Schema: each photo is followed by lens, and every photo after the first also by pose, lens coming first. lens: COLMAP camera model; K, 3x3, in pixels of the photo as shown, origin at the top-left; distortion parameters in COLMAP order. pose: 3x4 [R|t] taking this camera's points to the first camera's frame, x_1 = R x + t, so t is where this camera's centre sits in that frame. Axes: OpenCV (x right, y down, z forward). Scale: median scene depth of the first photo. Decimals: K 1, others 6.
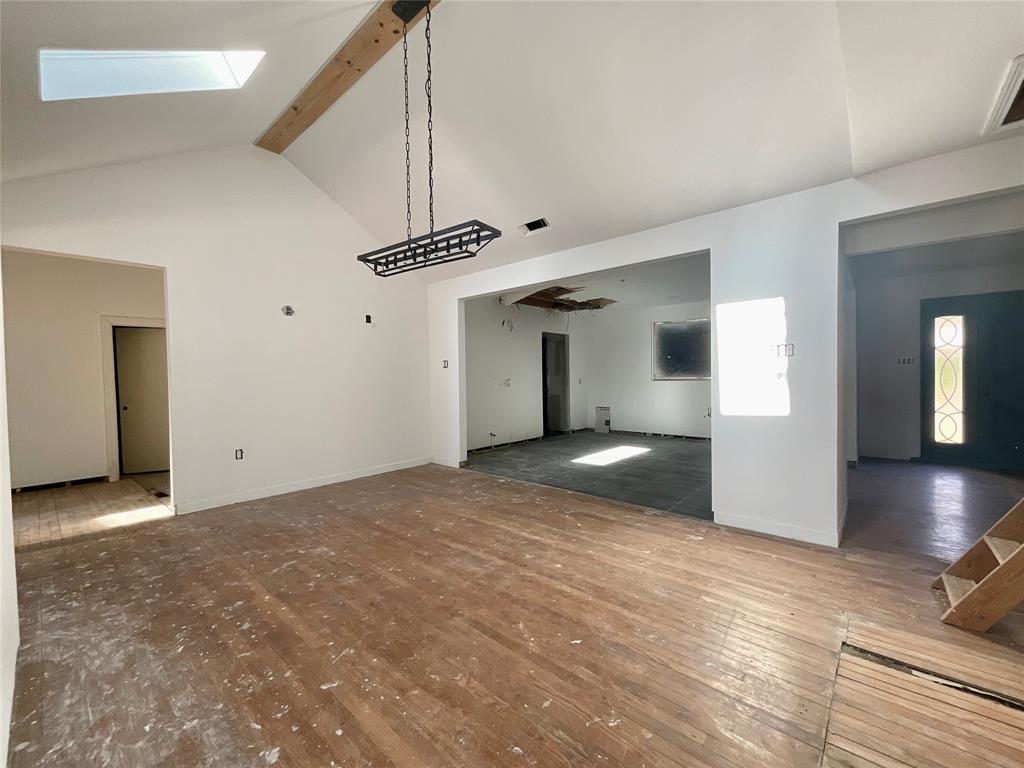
lens RADIAL K [[418.5, 0, 510.4], [0, 418.5, 380.8], [0, 0, 1]] dist [-0.002065, -0.000333]
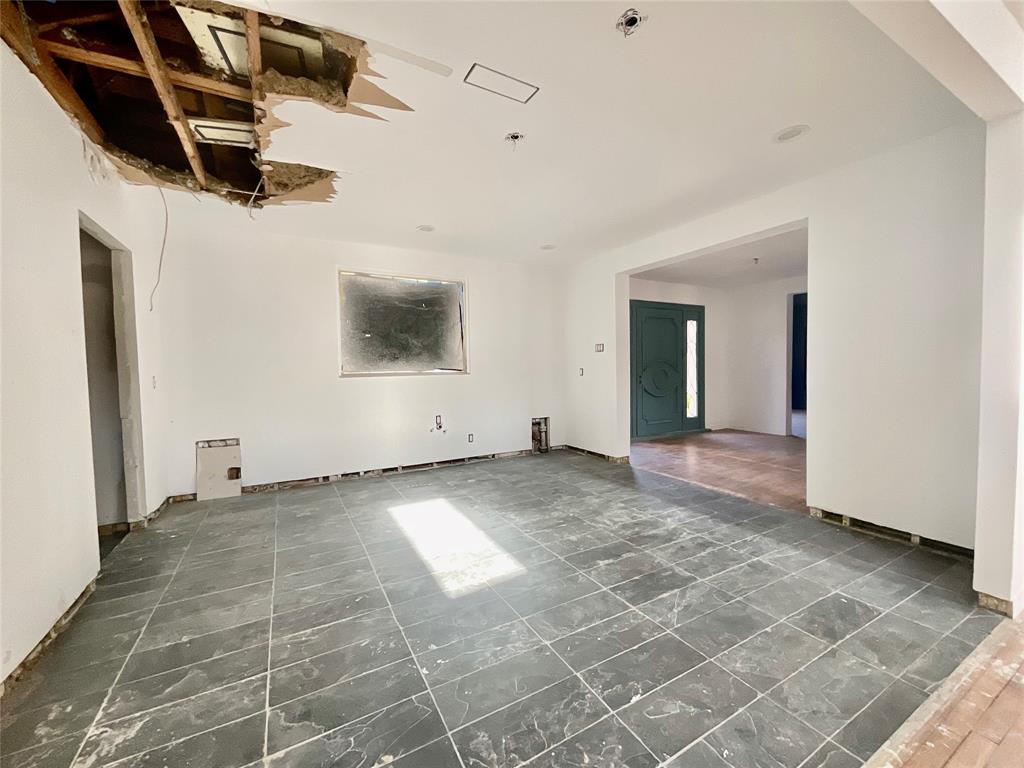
lens RADIAL K [[418.5, 0, 516.2], [0, 418.5, 384.7], [0, 0, 1]] dist [-0.002065, -0.000333]
pose [[0.299167, -0.030981, 0.953698, -0.108011], [0.009753, 0.999520, 0.029410, -0.004170], [-0.954151, 0.000503, 0.299326, 0.629843]]
